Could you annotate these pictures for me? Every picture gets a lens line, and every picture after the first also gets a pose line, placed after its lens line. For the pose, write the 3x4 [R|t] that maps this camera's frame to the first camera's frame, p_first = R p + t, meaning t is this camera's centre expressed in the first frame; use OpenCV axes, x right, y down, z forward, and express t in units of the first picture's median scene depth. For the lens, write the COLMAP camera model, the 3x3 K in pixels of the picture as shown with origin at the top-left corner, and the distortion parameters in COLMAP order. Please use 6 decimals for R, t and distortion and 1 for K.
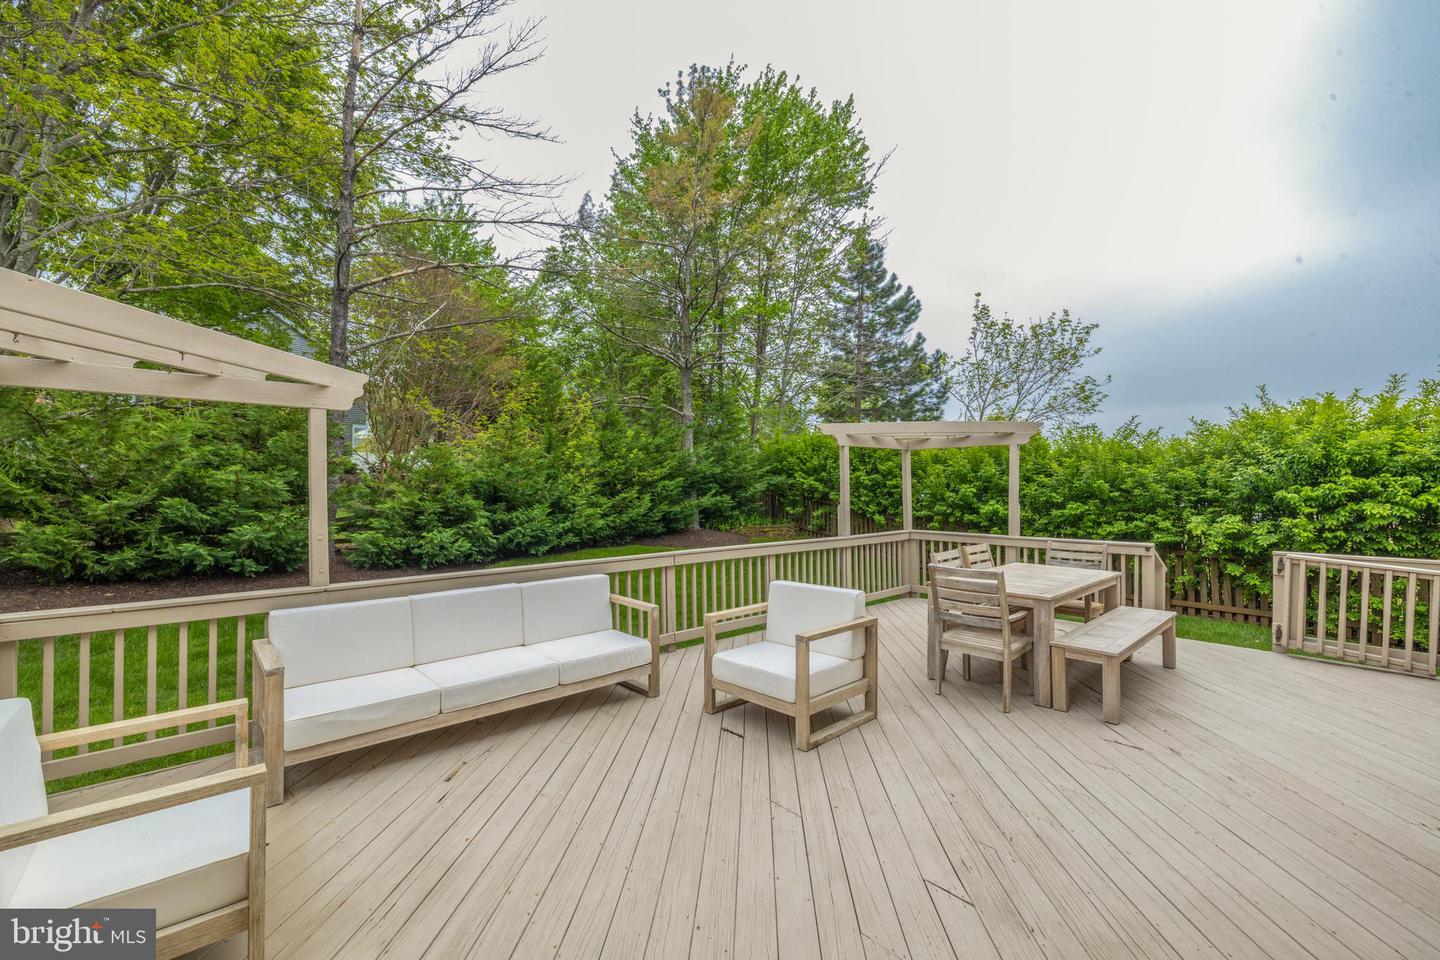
lens RADIAL K [[599.9, 0, 721.5], [0, 599.9, 477.4], [0, 0, 1]] dist [0.001976, -0.000056]
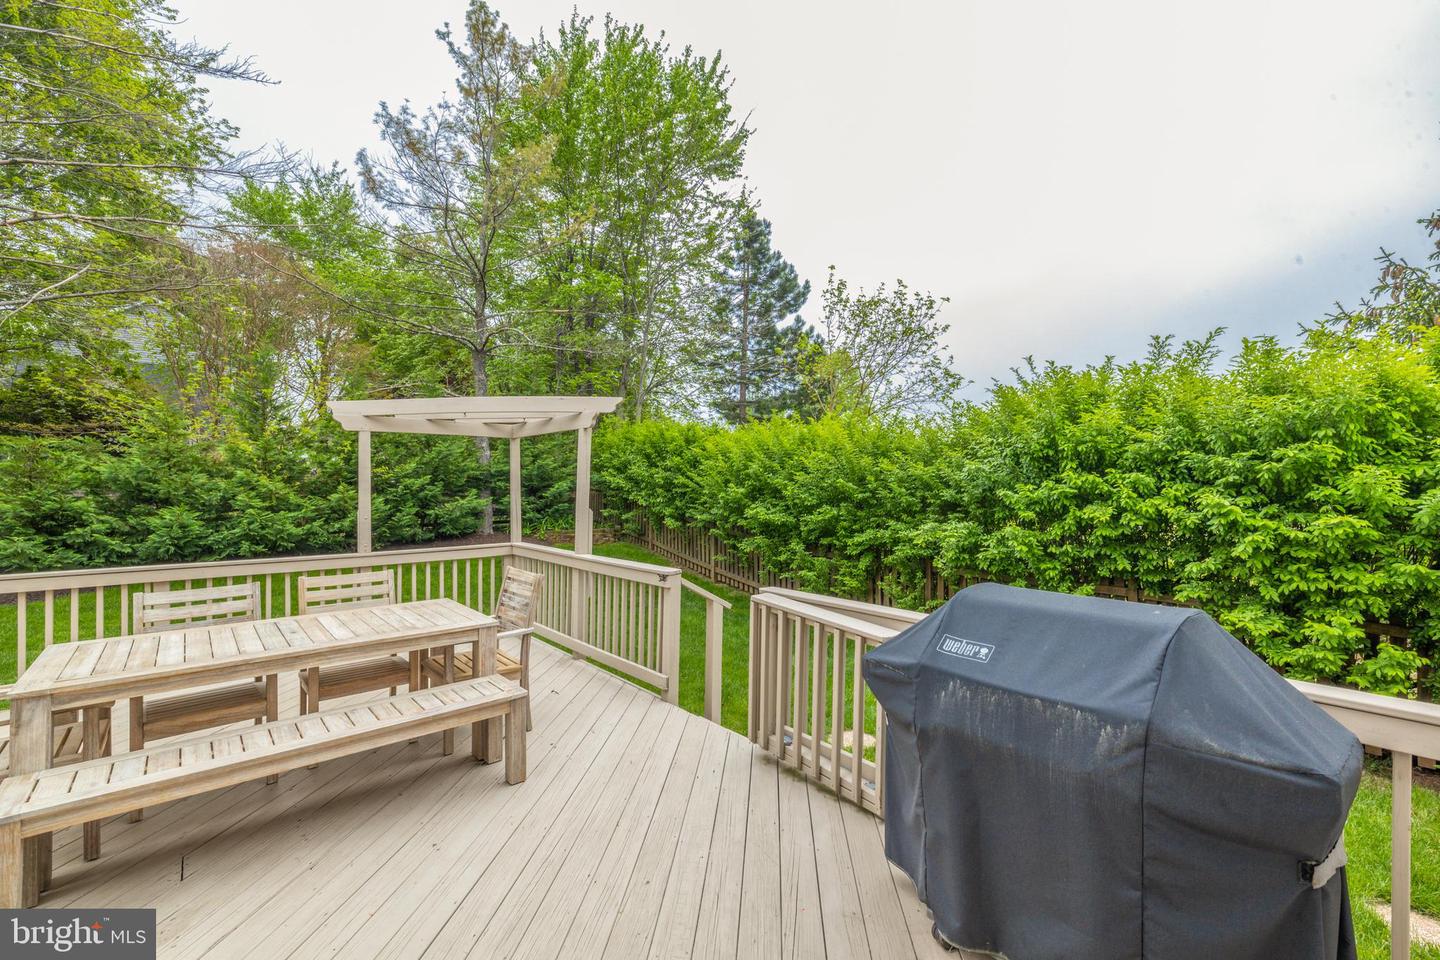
lens RADIAL K [[598.8, 0, 718.5], [0, 598.8, 481.6], [0, 0, 1]] dist [0.000934, 0.000100]
pose [[0.999727, -0.000198, -0.023344, 0.481485], [0.000400, 0.999963, 0.008639, 0.002635], [0.023341, -0.008646, 0.999690, 0.196314]]
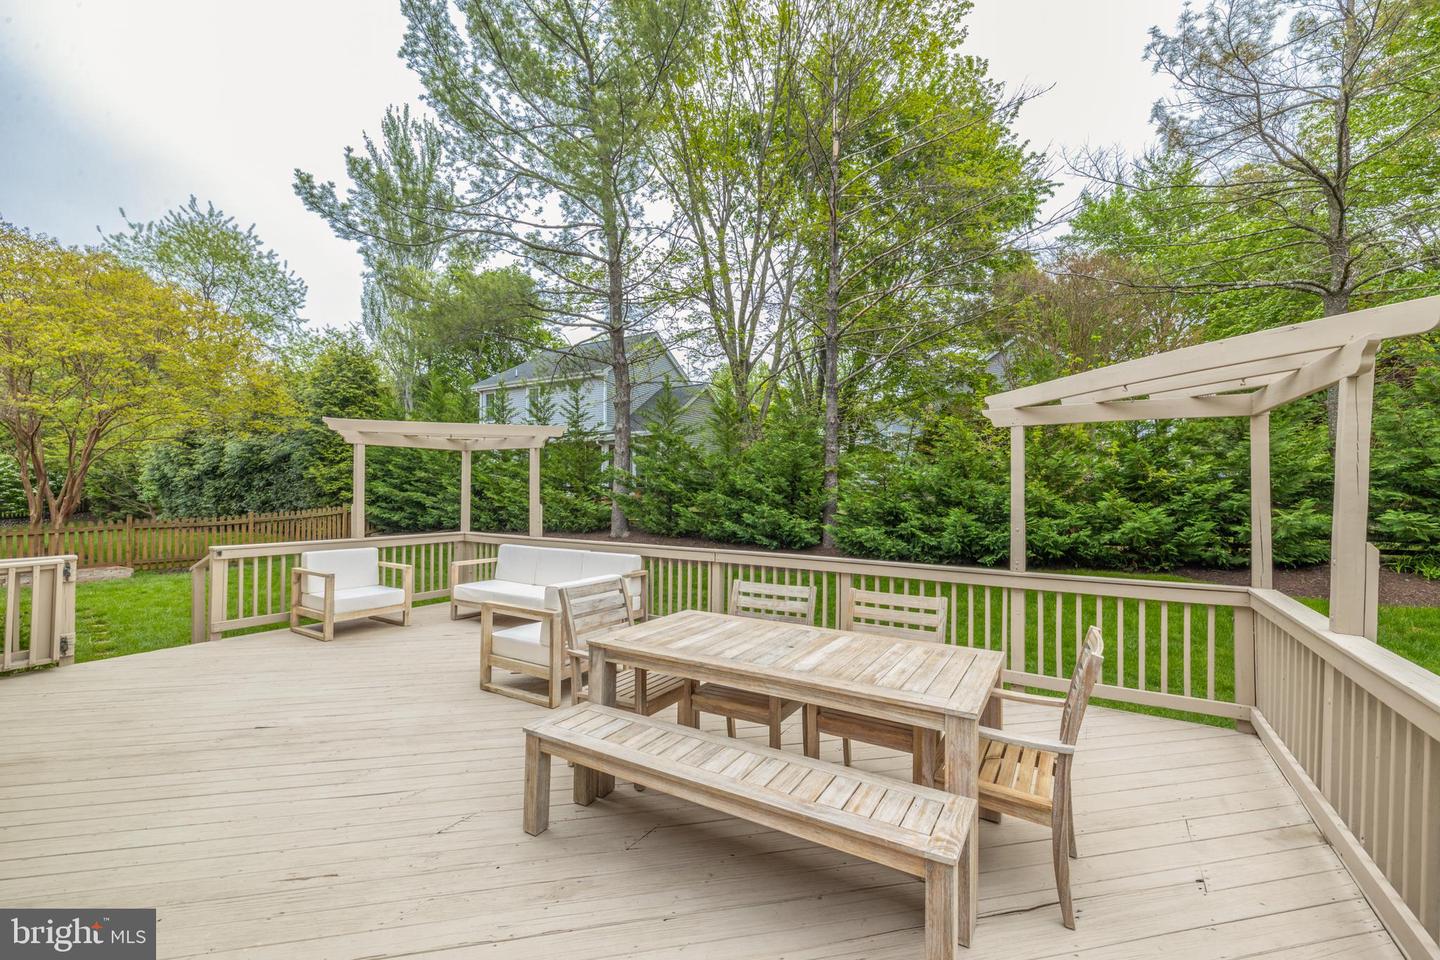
lens RADIAL K [[598.8, 0, 718.5], [0, 598.8, 481.6], [0, 0, 1]] dist [0.000934, 0.000100]
pose [[0.274791, -0.008713, -0.961465, 0.523008], [0.005665, 0.999956, -0.007443, 0.005686], [0.961487, -0.003402, 0.274828, 0.387448]]
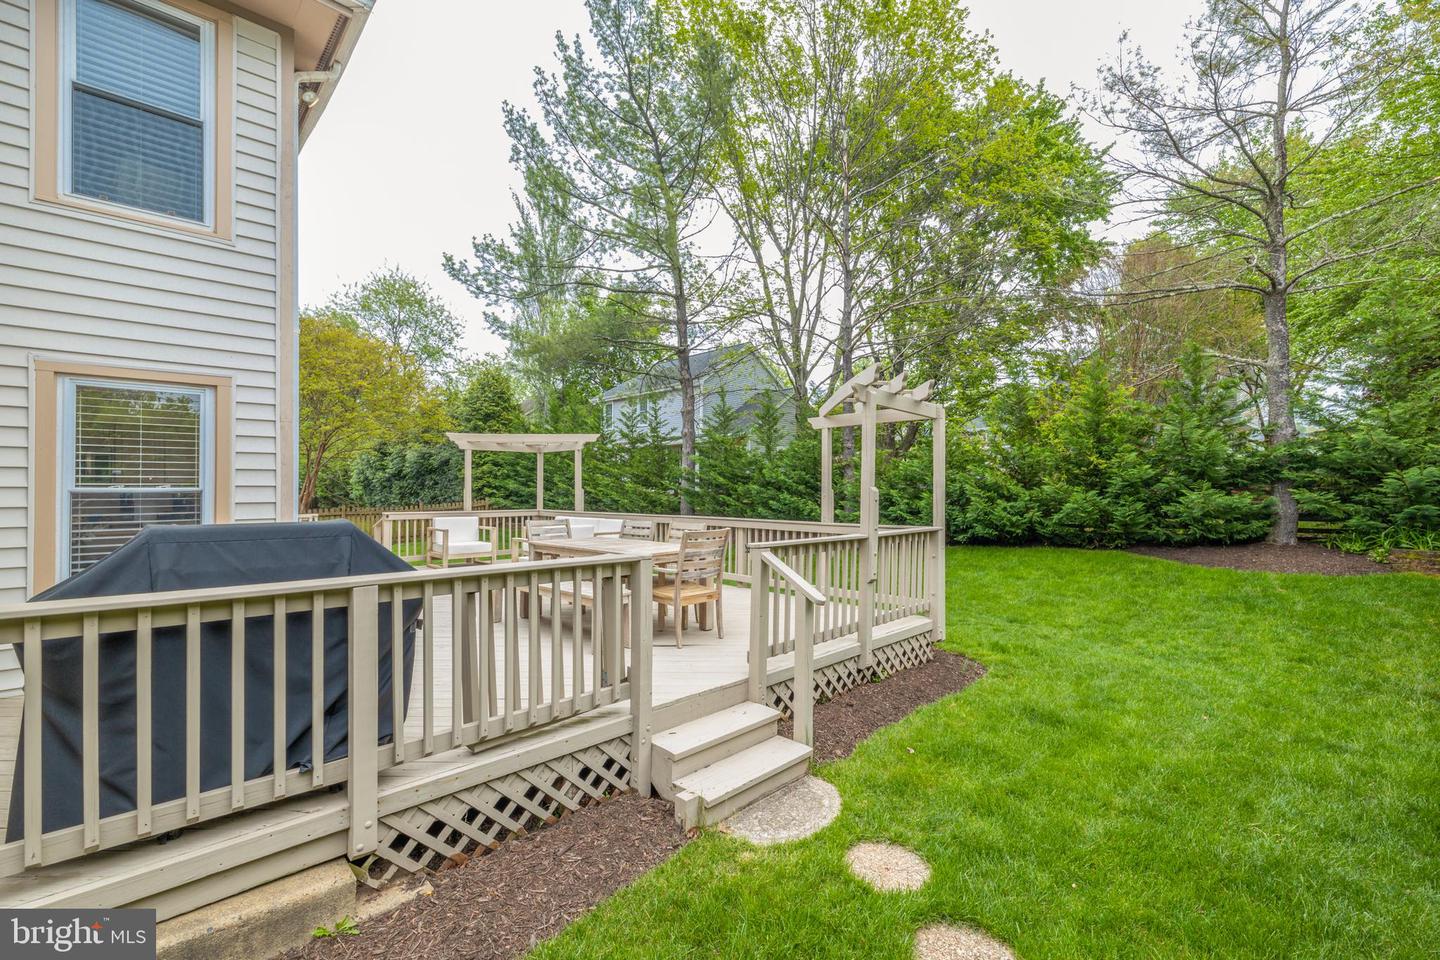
lens RADIAL K [[608.4, 0, 724.7], [0, 608.4, 481.8], [0, 0, 1]] dist [-0.000913, -0.000055]
pose [[0.059996, -0.012408, -0.998122, 0.848144], [0.012705, 0.999851, -0.011666, 0.030518], [0.998118, -0.011981, 0.060144, 0.568628]]
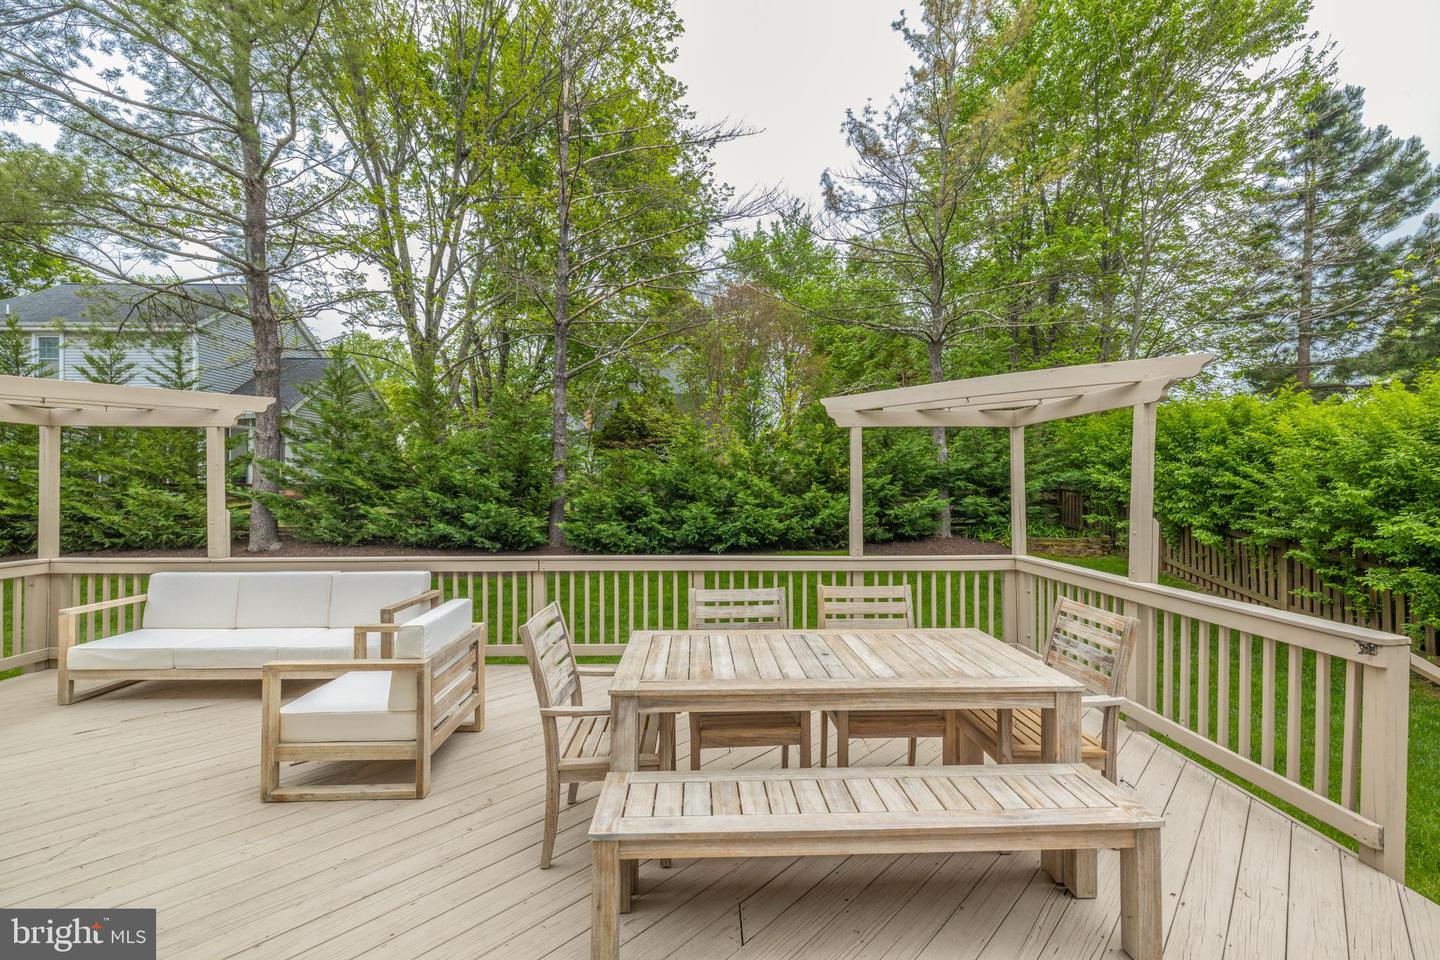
lens RADIAL K [[598.8, 0, 718.5], [0, 598.8, 481.6], [0, 0, 1]] dist [0.000934, 0.000100]
pose [[0.756527, -0.003036, -0.653955, 0.394506], [0.008972, 0.999943, 0.005737, 0.004038], [0.653901, -0.010208, 0.756511, 0.267109]]
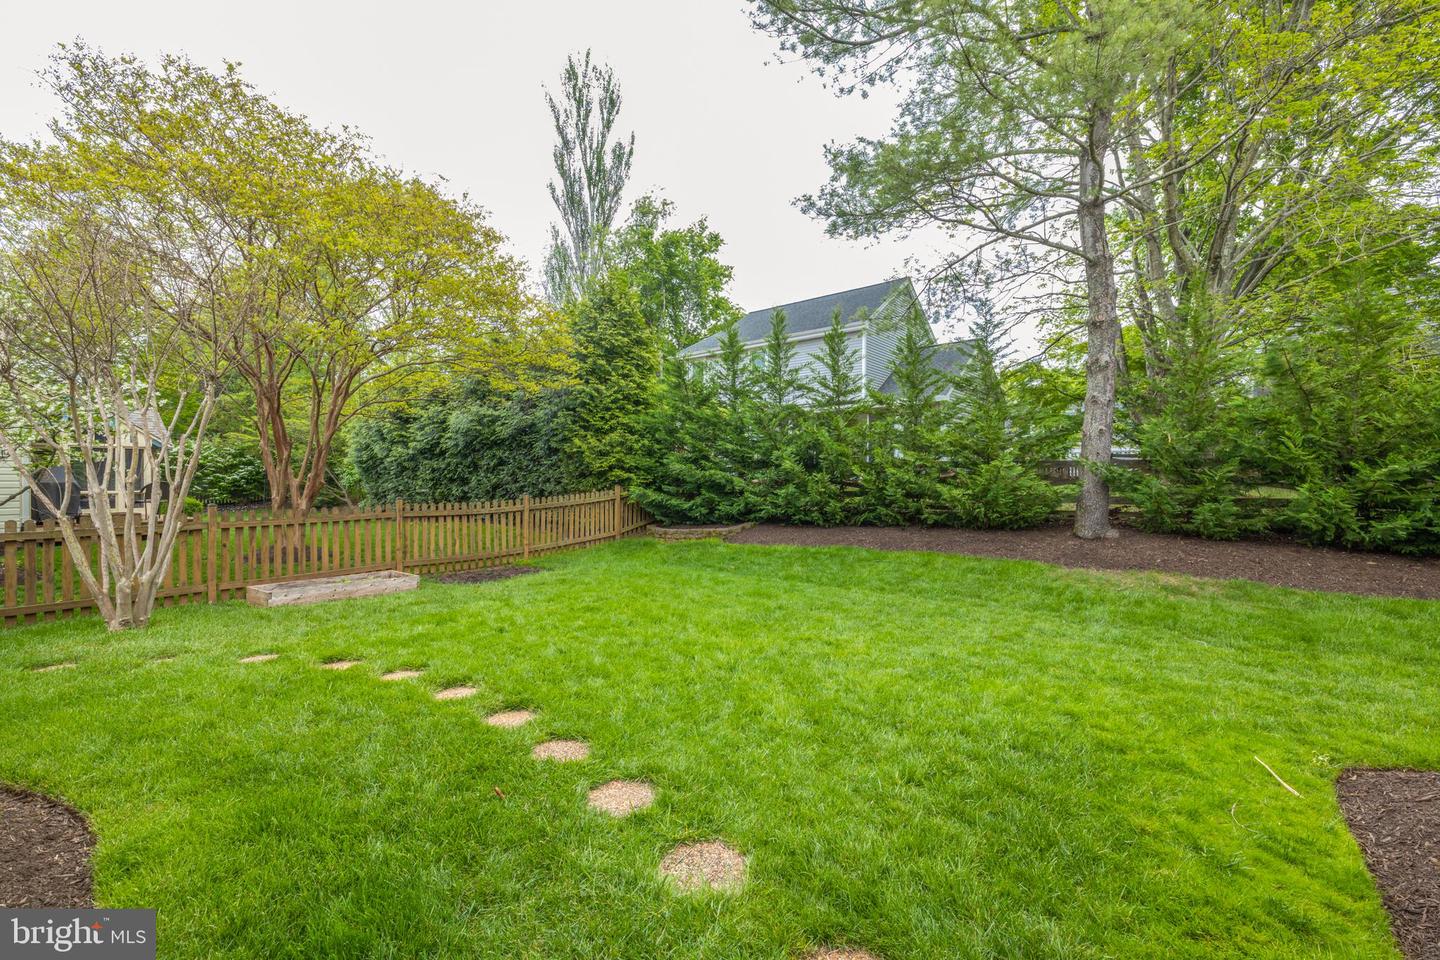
lens RADIAL K [[598.8, 0, 718.5], [0, 598.8, 481.6], [0, 0, 1]] dist [0.000934, 0.000100]
pose [[0.129036, 0.002096, -0.991638, -0.151235], [0.004442, 0.999987, 0.002692, 0.039289], [0.991630, -0.004753, 0.129025, -0.152628]]
